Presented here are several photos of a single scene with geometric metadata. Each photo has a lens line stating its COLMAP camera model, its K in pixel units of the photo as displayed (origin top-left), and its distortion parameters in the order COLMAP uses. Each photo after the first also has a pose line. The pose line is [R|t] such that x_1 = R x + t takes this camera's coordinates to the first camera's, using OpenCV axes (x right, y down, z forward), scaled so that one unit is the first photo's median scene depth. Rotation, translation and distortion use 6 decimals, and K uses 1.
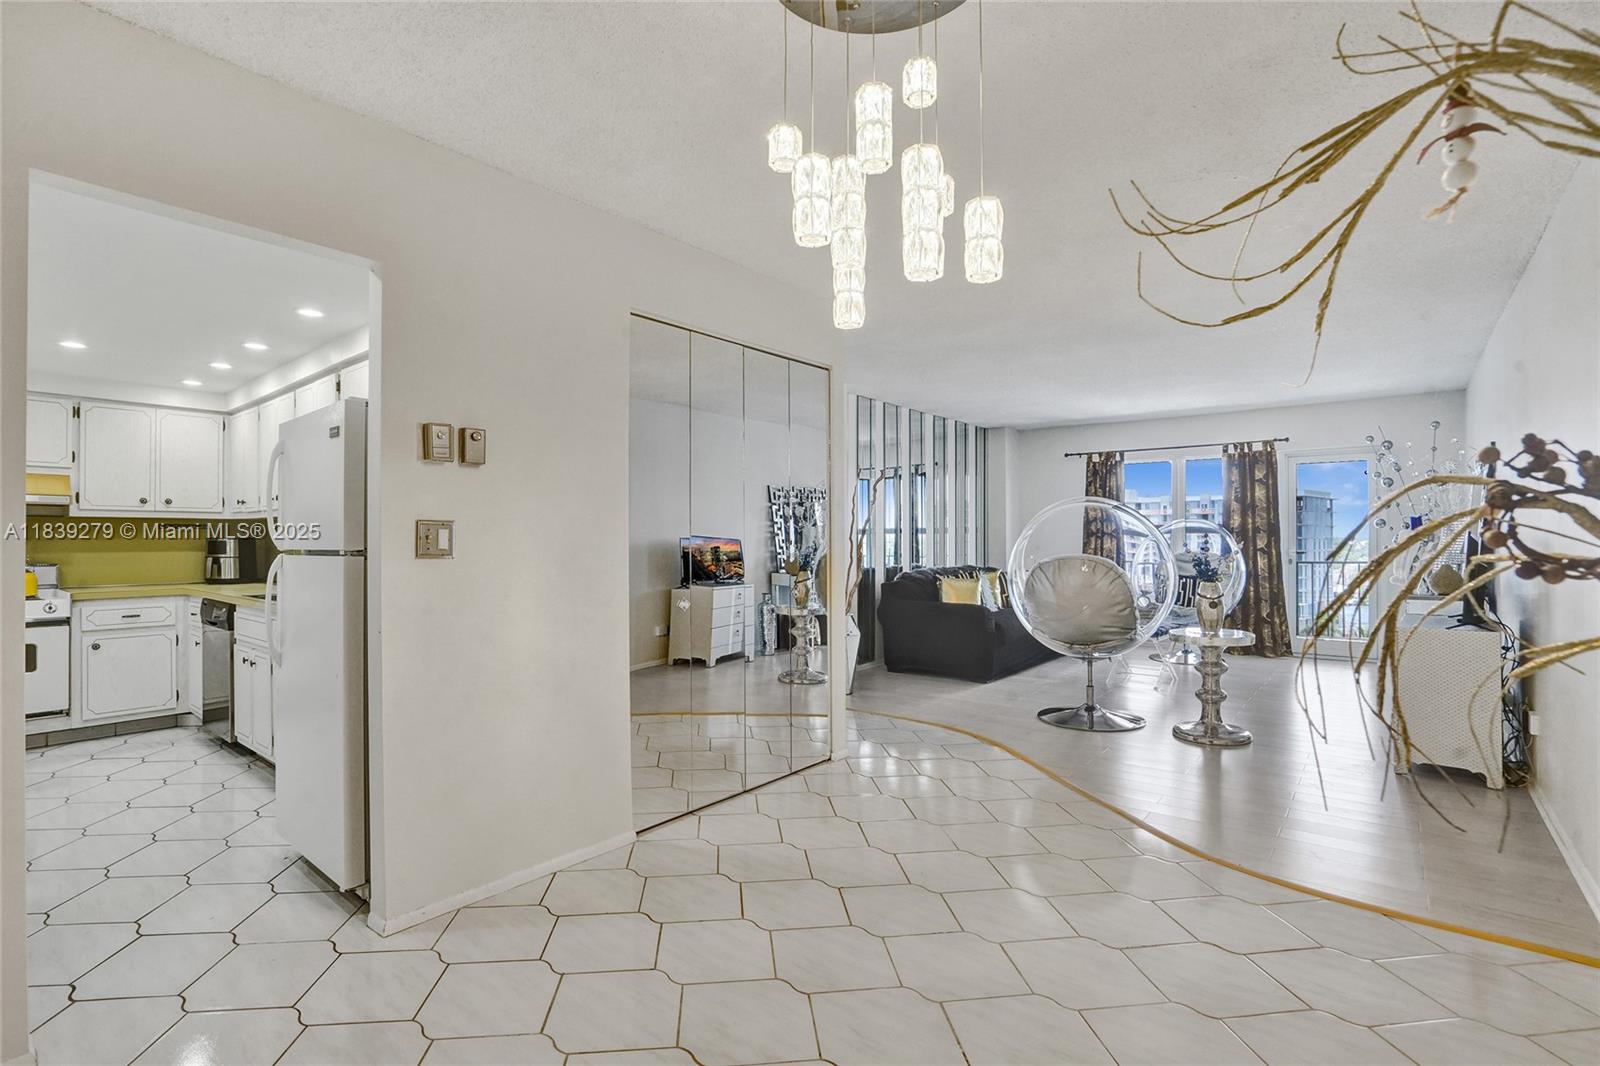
lens RADIAL K [[754.8, 0, 800.0], [0, 754.8, 533.0], [0, 0, 1]] dist [-0.050454, 0.020023]
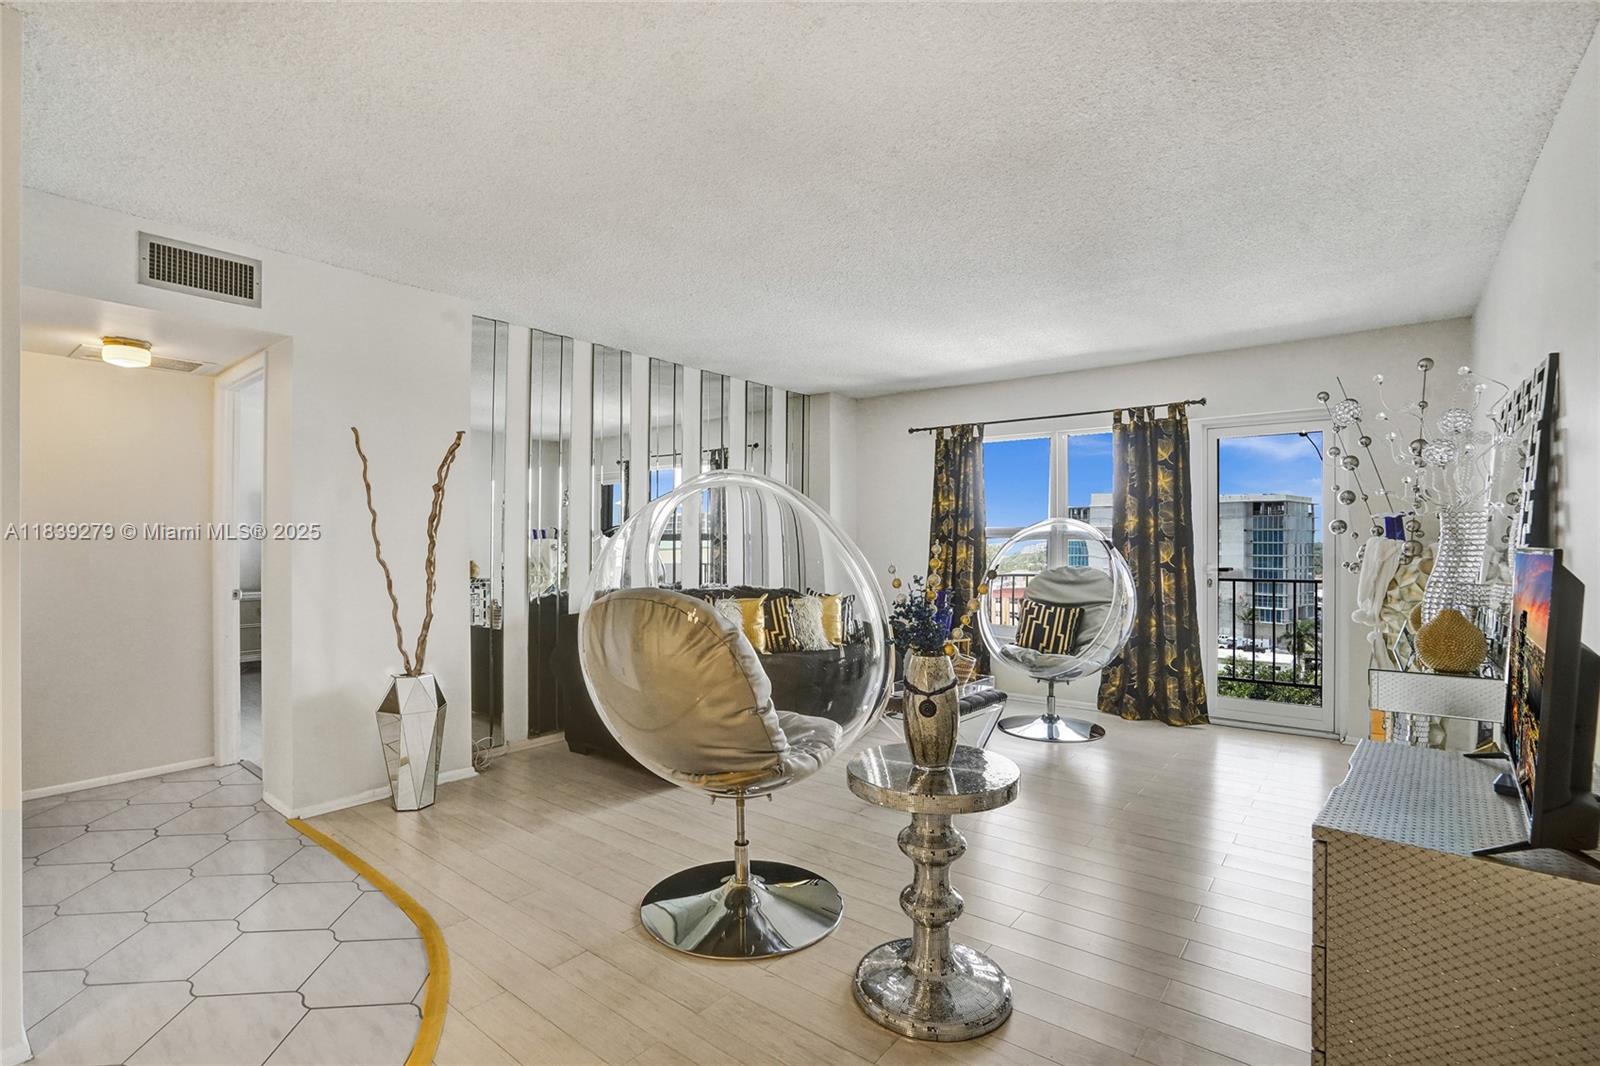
lens RADIAL K [[743.3, 0, 796.1], [0, 743.3, 537.0], [0, 0, 1]] dist [-0.054924, 0.023331]
pose [[0.999983, 0.004847, 0.003270, 0.280881], [-0.004857, 0.999984, 0.002832, -0.003530], [-0.003257, -0.002848, 0.999991, 0.331314]]
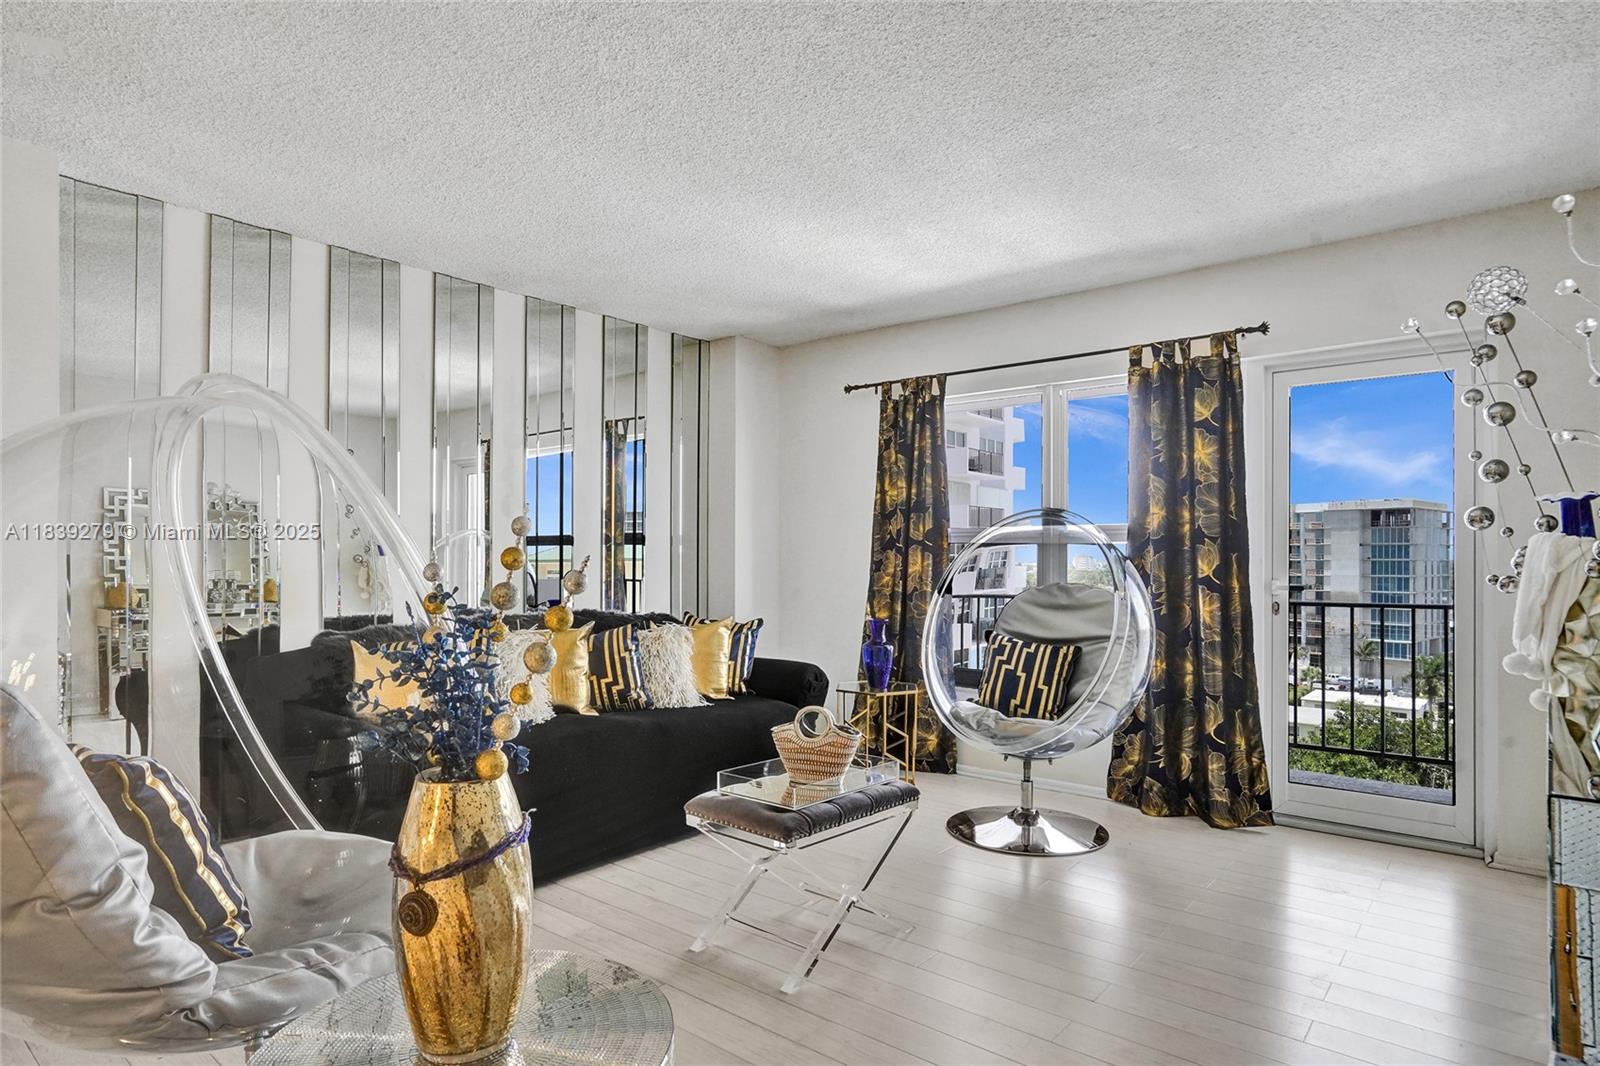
lens RADIAL K [[888.2, 0, 798.0], [0, 888.2, 553.8], [0, 0, 1]] dist [-0.035812, 0.026165]
pose [[0.999854, 0.005394, -0.016193, 0.384164], [-0.005343, 0.999981, 0.003159, 0.005799], [0.016209, -0.003072, 0.999864, 0.468099]]
